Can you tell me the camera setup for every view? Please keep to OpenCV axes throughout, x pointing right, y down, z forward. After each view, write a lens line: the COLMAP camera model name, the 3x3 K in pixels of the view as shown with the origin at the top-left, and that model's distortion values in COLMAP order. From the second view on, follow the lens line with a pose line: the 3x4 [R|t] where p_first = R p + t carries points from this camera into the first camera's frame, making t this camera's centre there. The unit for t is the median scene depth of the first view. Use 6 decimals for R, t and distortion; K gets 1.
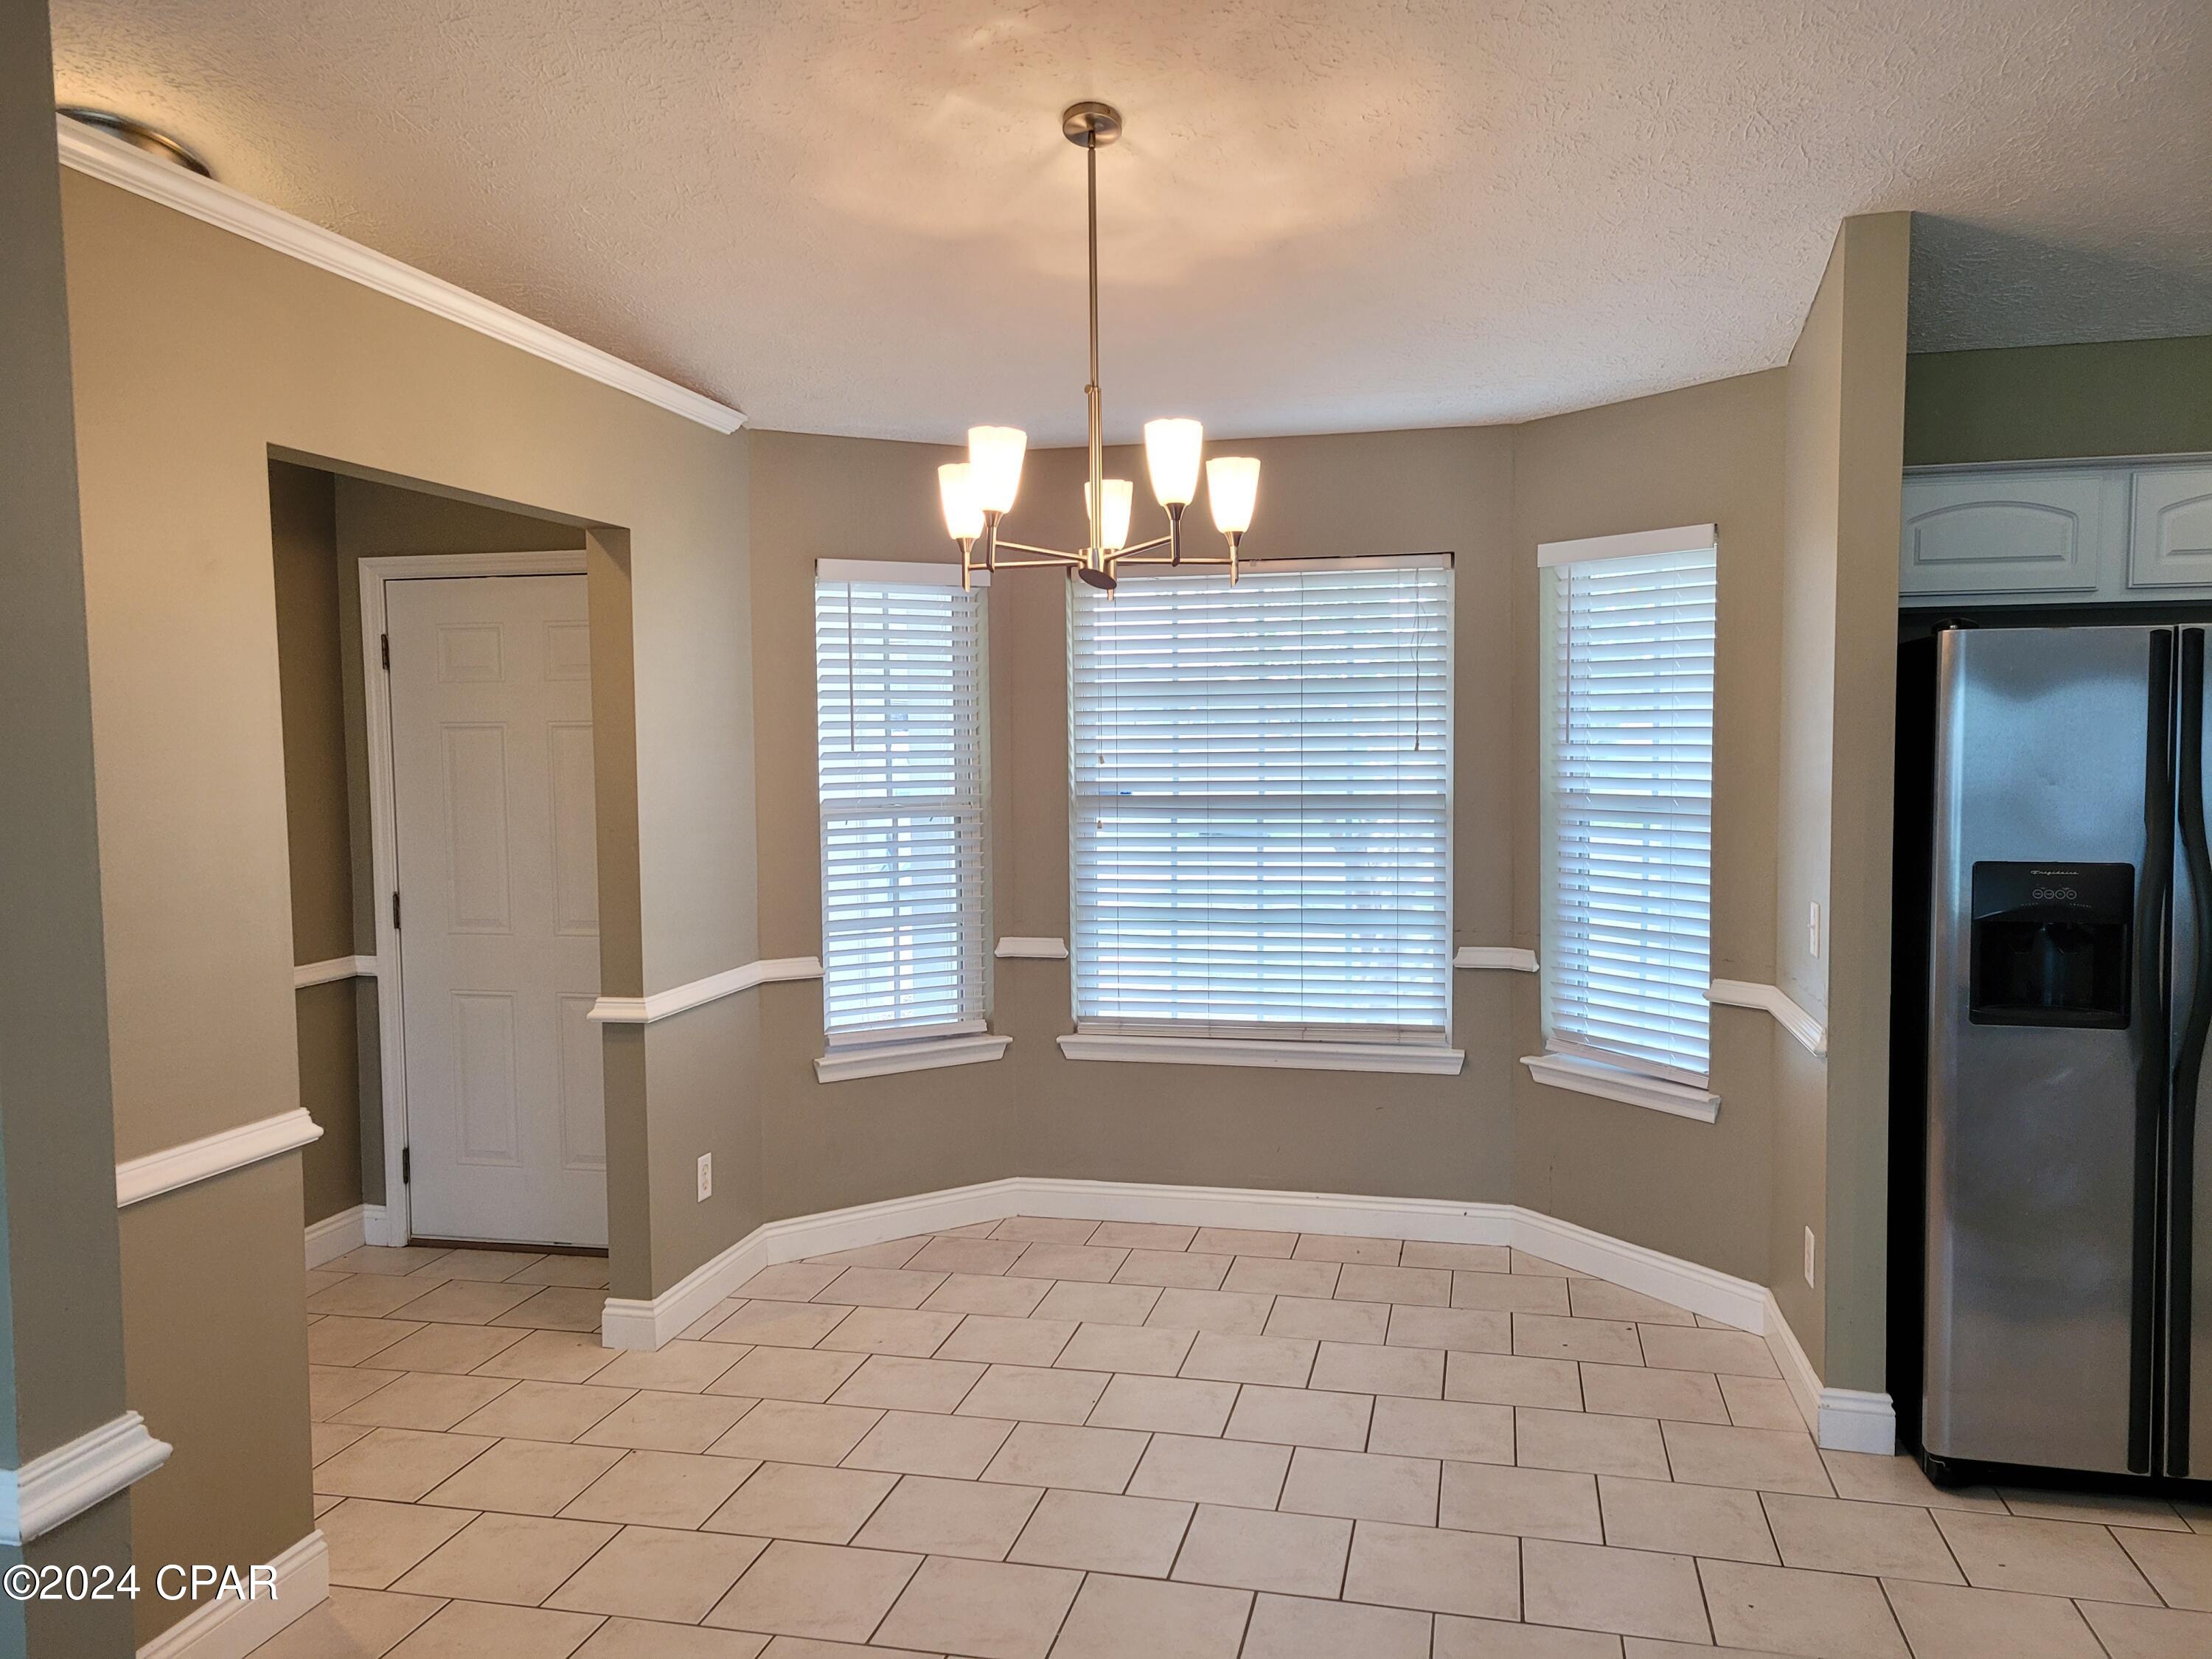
lens RADIAL K [[1675.4, 0, 1106.0], [0, 1675.4, 829.5], [0, 0, 1]] dist [0.049658, -0.001332]
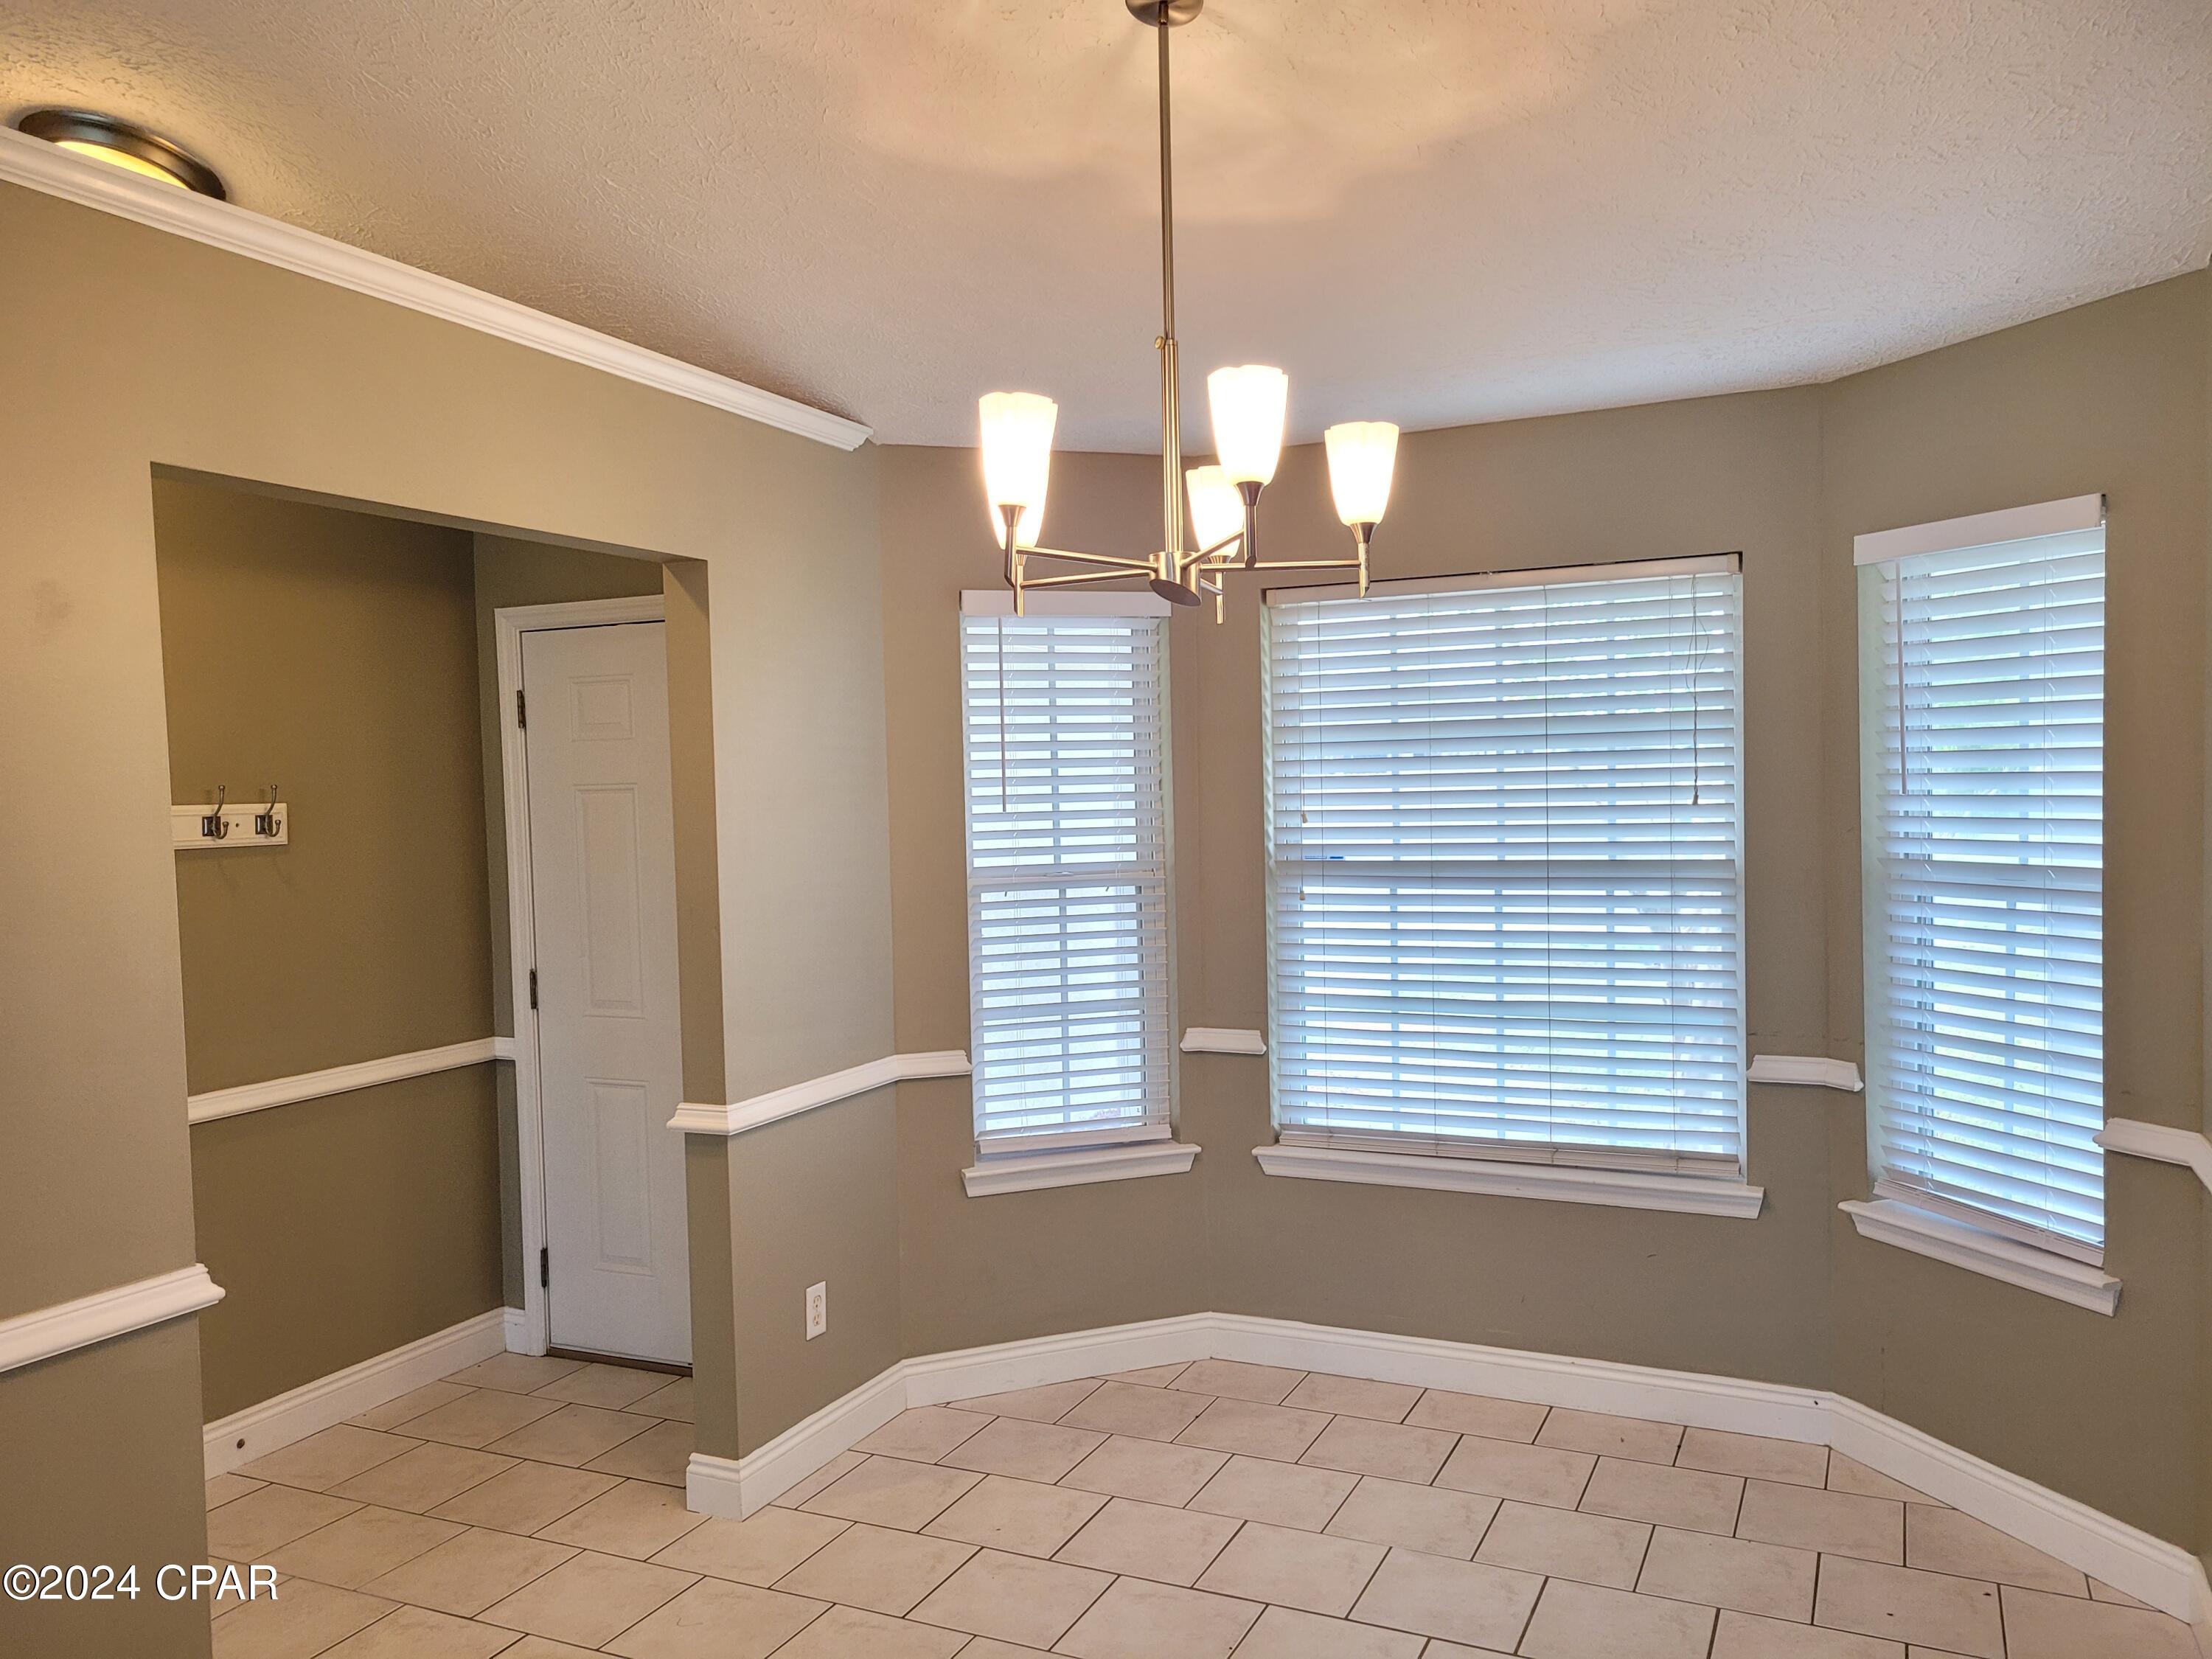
lens RADIAL K [[1682.0, 0, 1110.0], [0, 1682.0, 847.0], [0, 0, 1]] dist [0.055448, -0.032843]
pose [[0.978651, -0.004752, -0.205472, 0.085194], [0.001575, 0.999877, -0.015622, -0.016212], [0.205521, 0.014965, 0.978538, 0.177225]]
